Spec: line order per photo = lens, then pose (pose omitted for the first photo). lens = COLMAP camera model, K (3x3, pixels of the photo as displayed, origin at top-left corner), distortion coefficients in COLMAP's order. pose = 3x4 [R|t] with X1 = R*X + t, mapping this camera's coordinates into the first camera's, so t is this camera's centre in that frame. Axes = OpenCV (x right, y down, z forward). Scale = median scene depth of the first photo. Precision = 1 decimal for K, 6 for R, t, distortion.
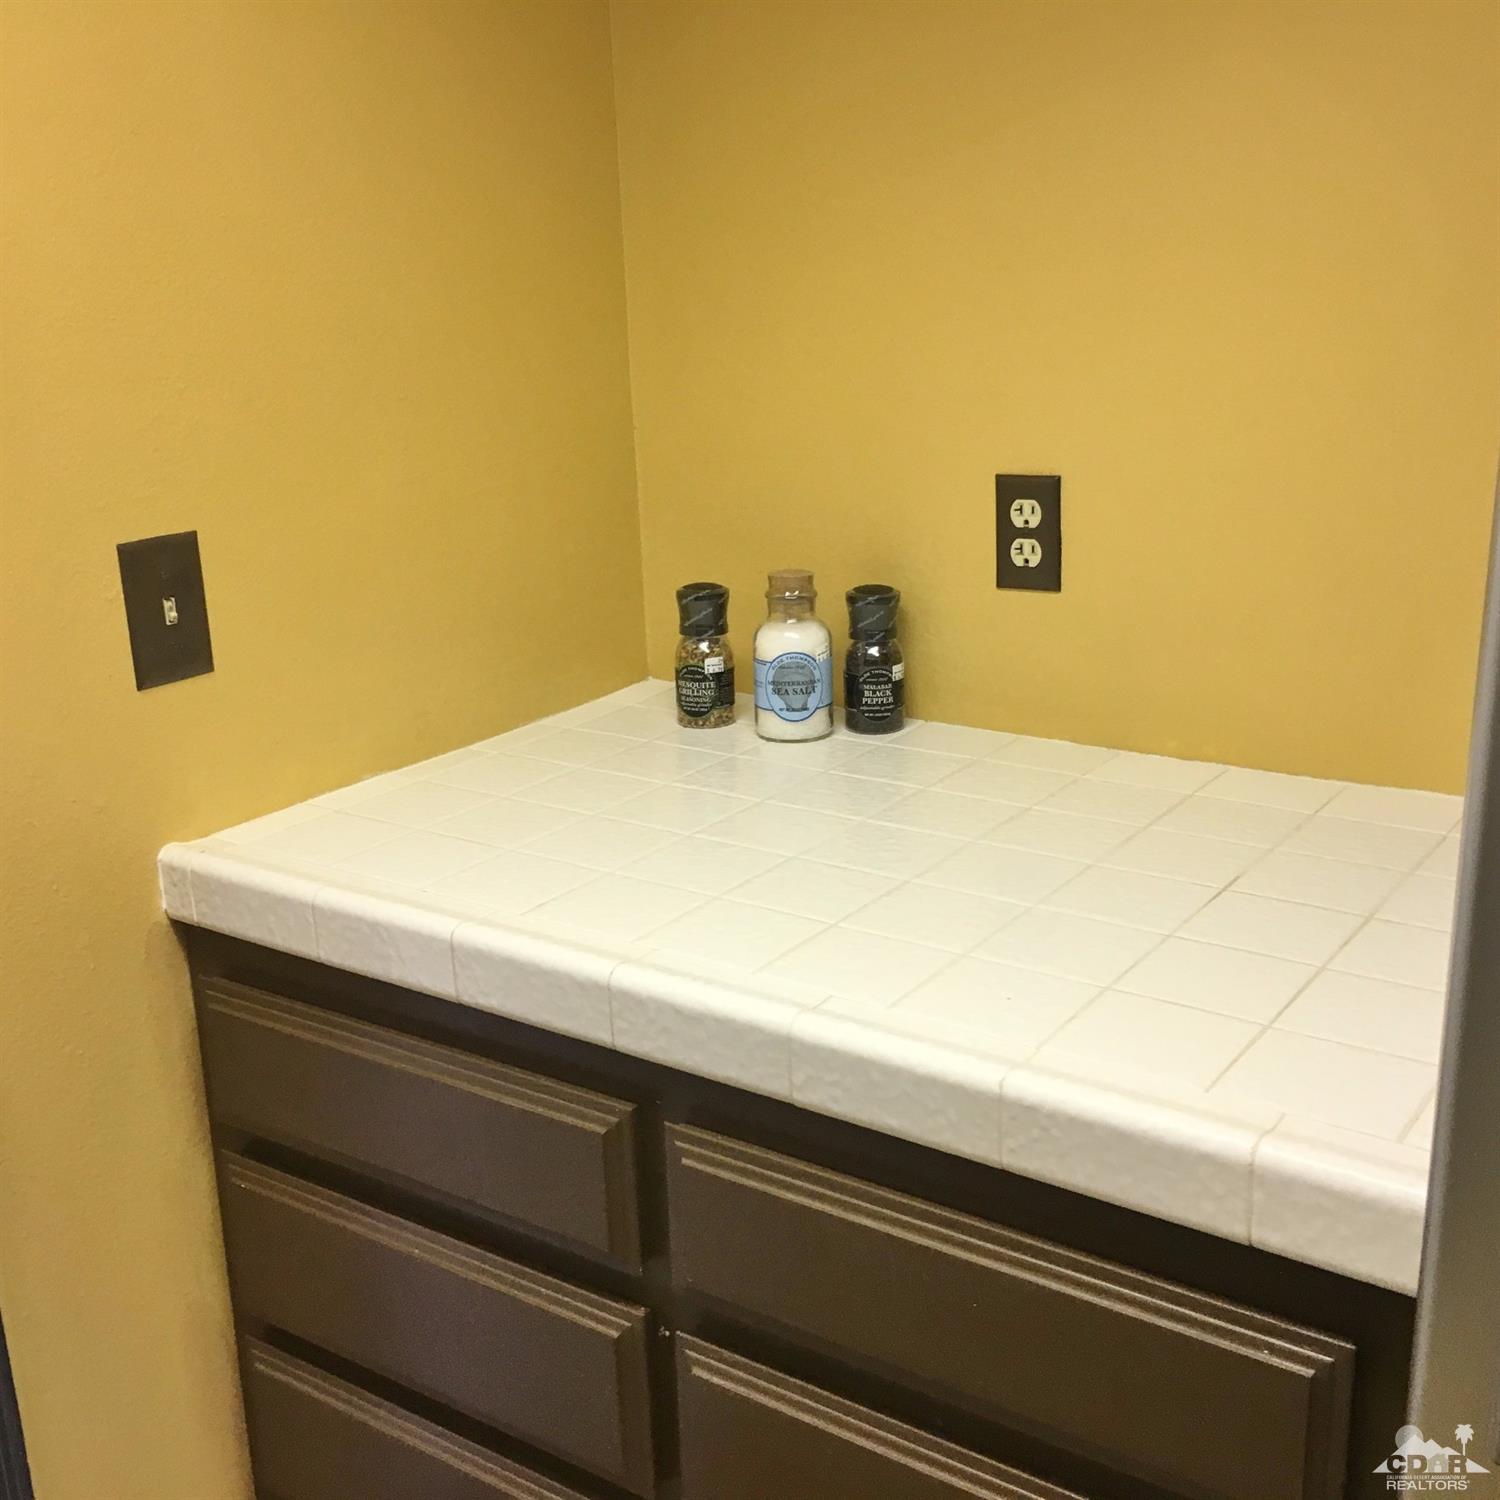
lens RADIAL K [[1707.8, 0, 746.2], [0, 1707.8, 757.8], [0, 0, 1]] dist [0.027576, 0.000000]
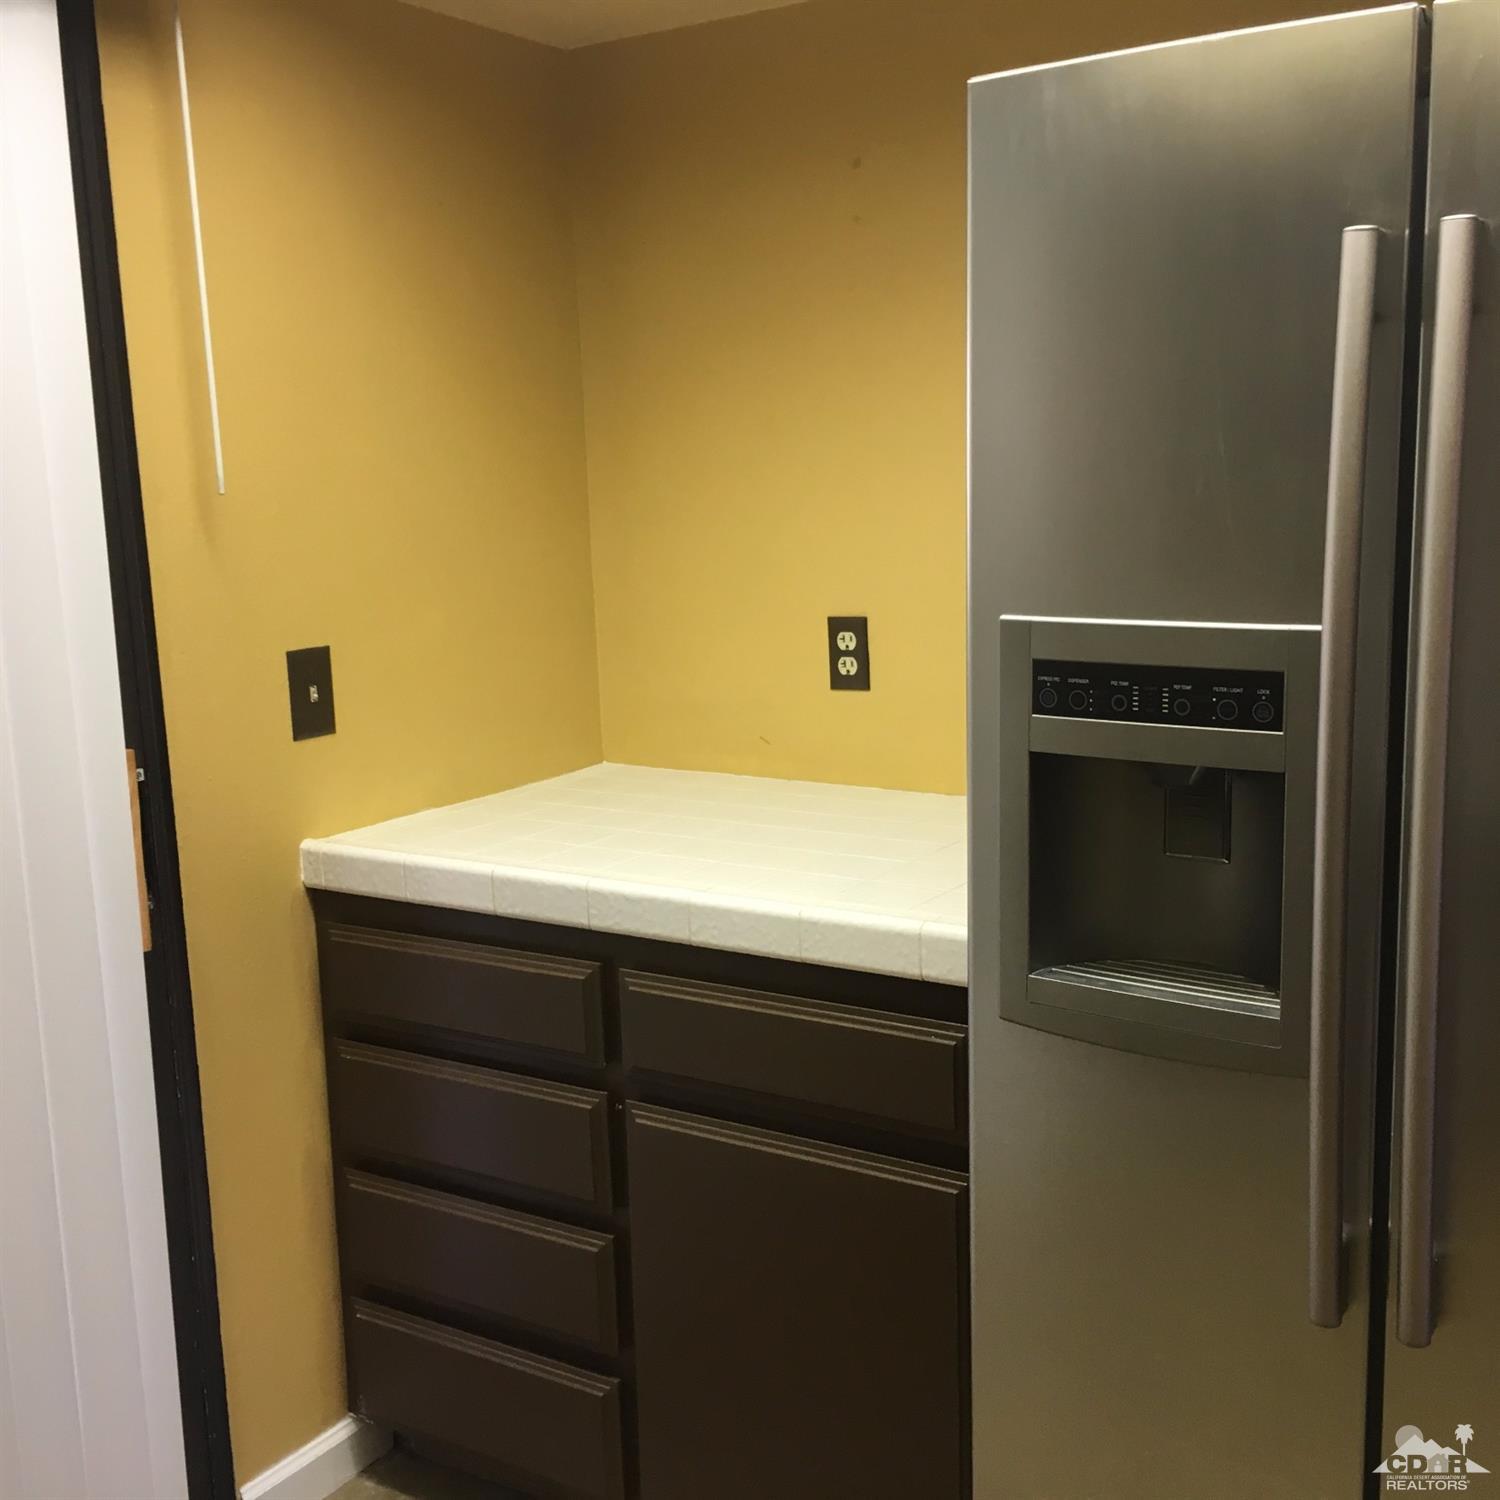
lens RADIAL K [[1707.8, 0, 754.8], [0, 1707.8, 748.6], [0, 0, 1]] dist [0.027576, 0.000000]
pose [[0.999139, -0.006972, 0.040895, 0.017248], [0.012033, 0.992103, -0.124850, 0.173921], [-0.039702, 0.125235, 0.991332, -0.623572]]
